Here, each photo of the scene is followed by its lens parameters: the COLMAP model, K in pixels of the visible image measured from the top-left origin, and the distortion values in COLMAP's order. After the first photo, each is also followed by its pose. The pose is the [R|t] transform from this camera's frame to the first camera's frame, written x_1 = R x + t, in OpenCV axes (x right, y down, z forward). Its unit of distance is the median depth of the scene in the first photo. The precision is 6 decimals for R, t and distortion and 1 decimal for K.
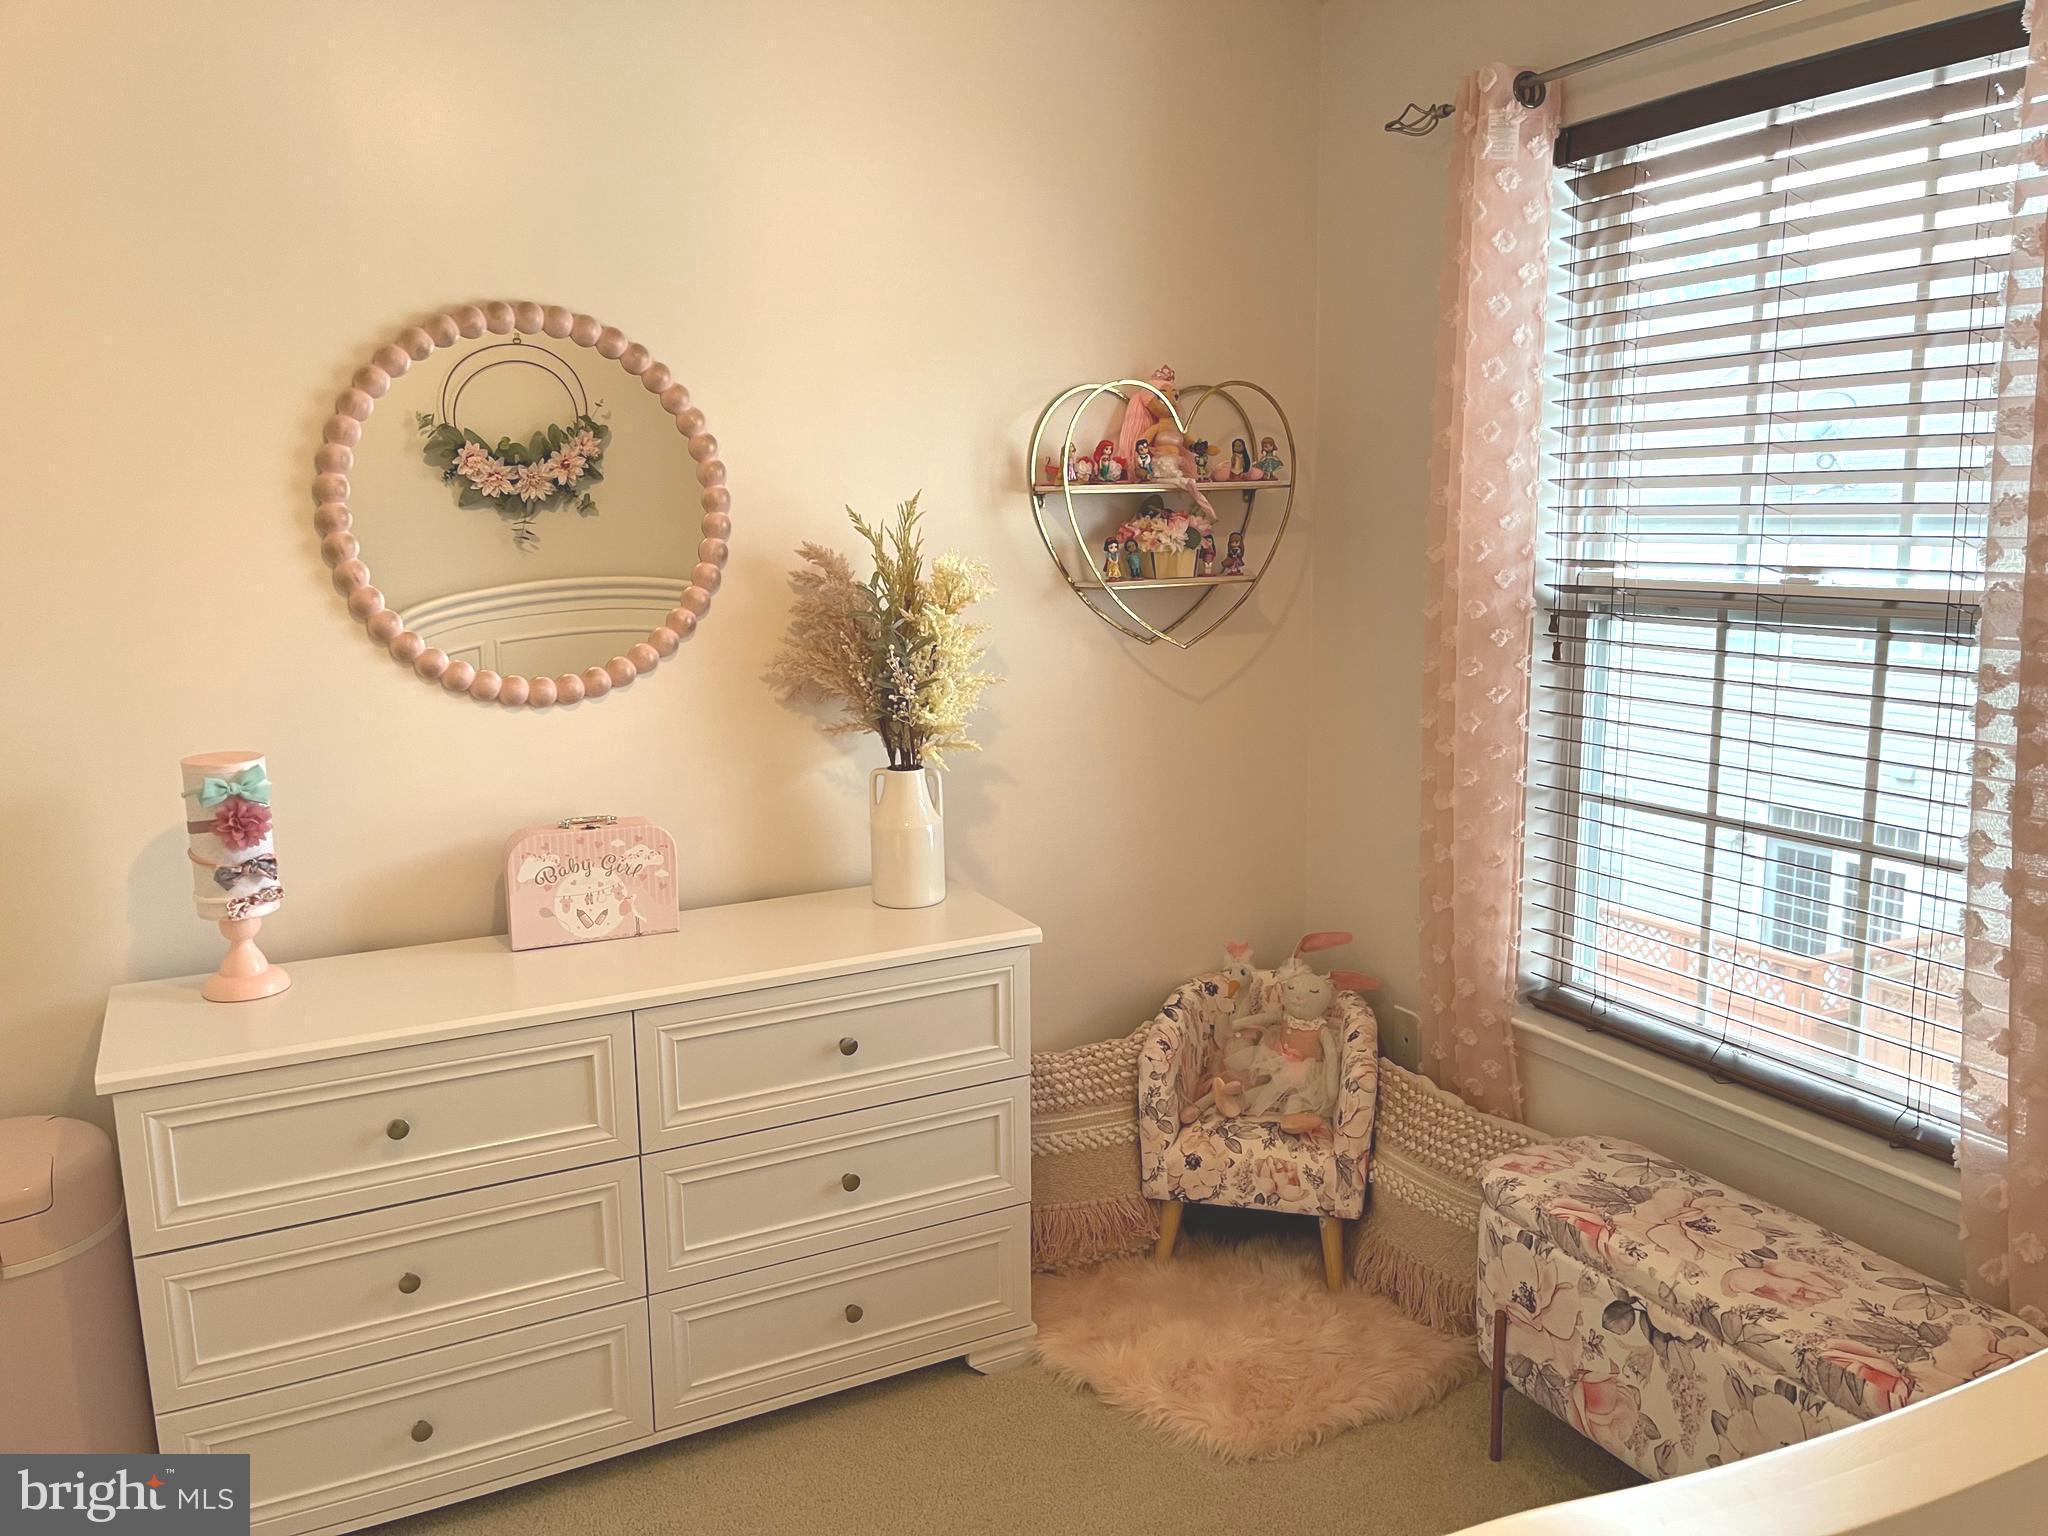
lens RADIAL K [[1555.8, 0, 1031.0], [0, 1555.8, 783.4], [0, 0, 1]] dist [0.051857, -0.061169]
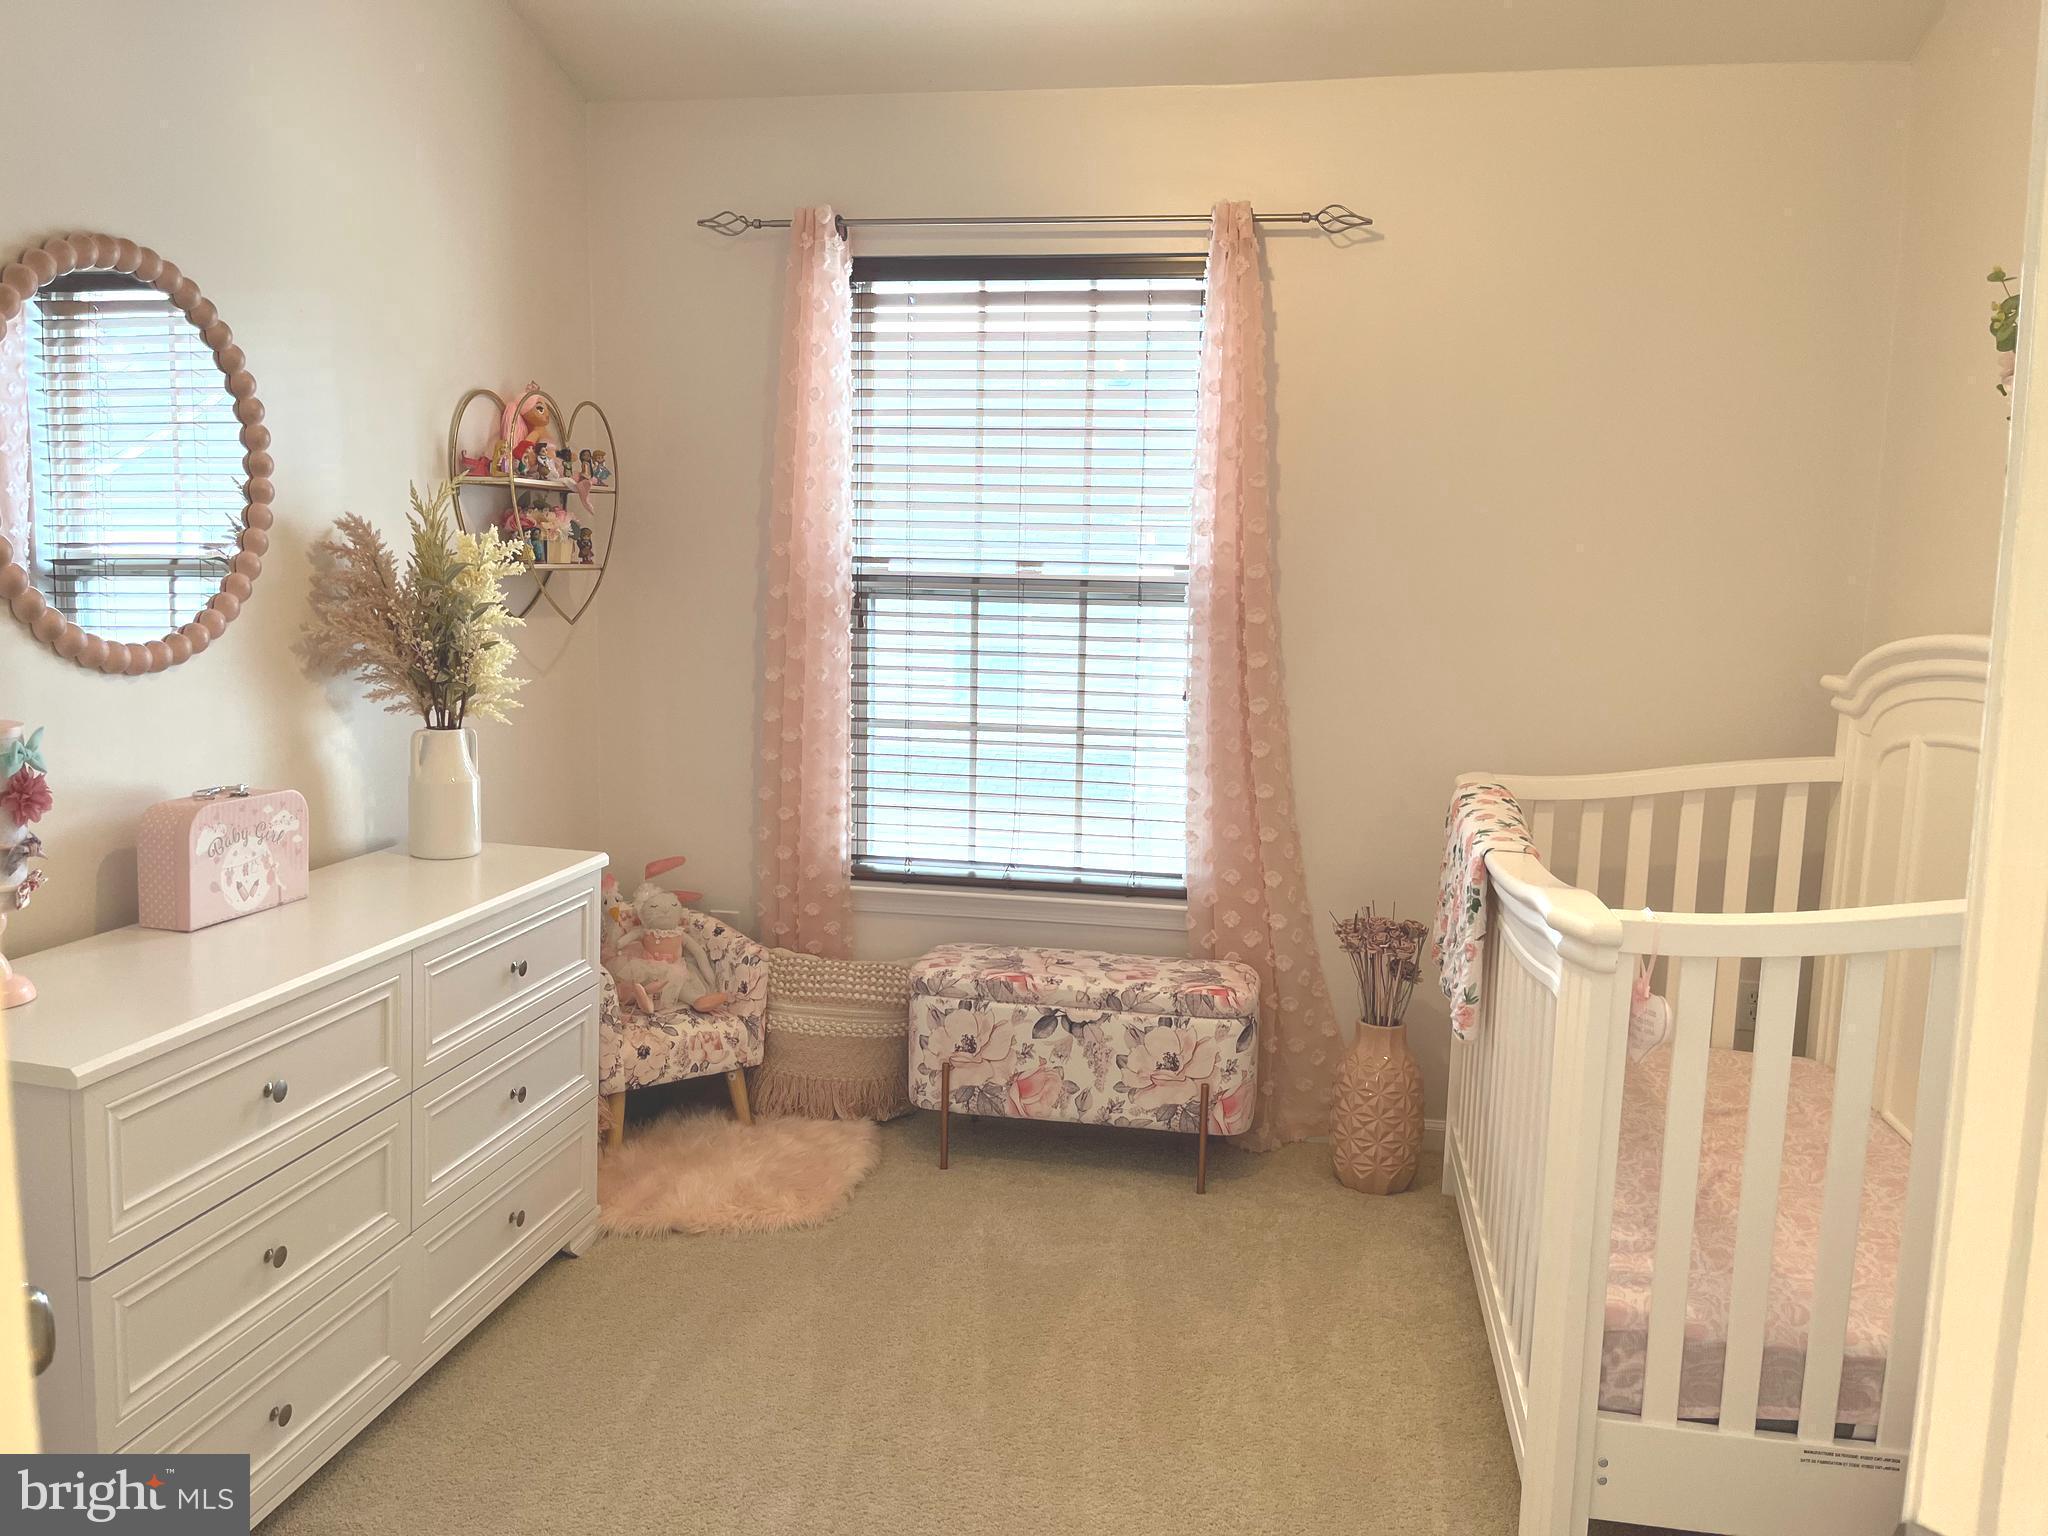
lens RADIAL K [[1555.8, 0, 1033.6], [0, 1555.8, 759.9], [0, 0, 1]] dist [0.051857, -0.061169]
pose [[0.605075, -0.071194, 0.792979, -0.746551], [0.108283, 0.994098, 0.006626, 0.052703], [-0.788771, 0.081857, 0.609213, 0.026061]]
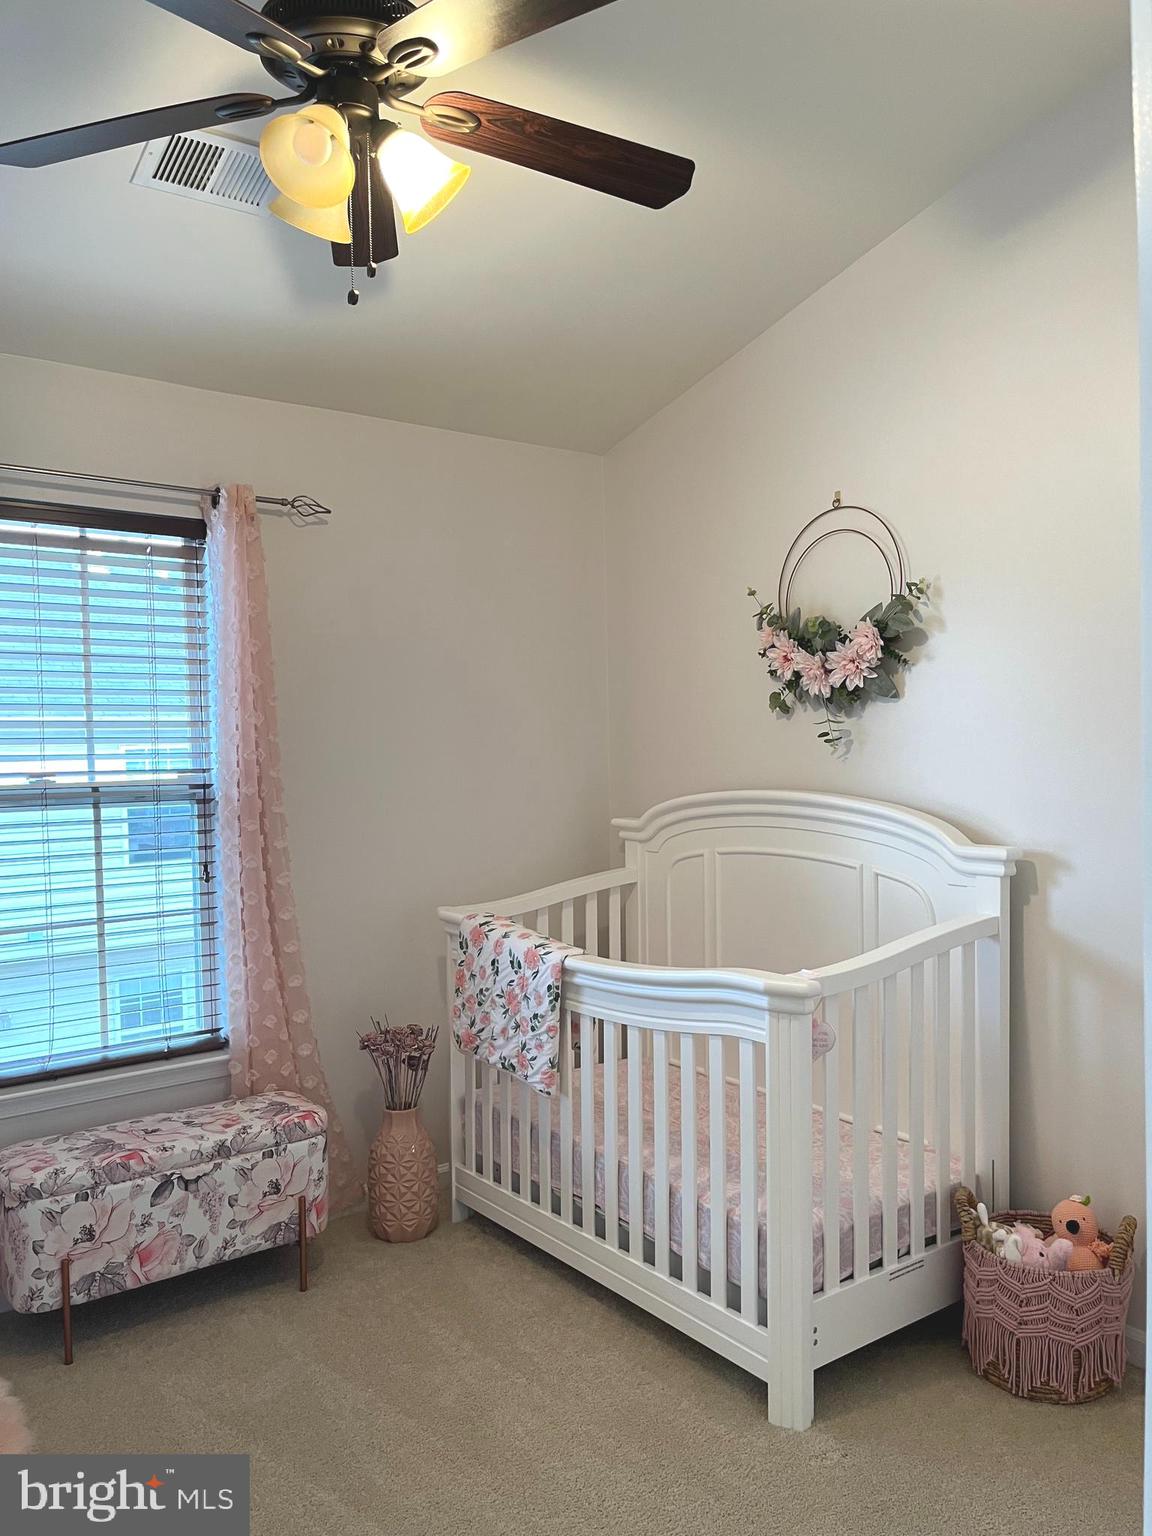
lens RADIAL K [[1166.8, 0, 580.5], [0, 1166.8, 768.7], [0, 0, 1]] dist [0.051857, -0.061169]
pose [[-0.169168, -0.006049, 0.985569, -0.860813], [0.192150, 0.980590, 0.039000, -0.072791], [-0.966675, 0.195975, -0.164722, 0.585609]]
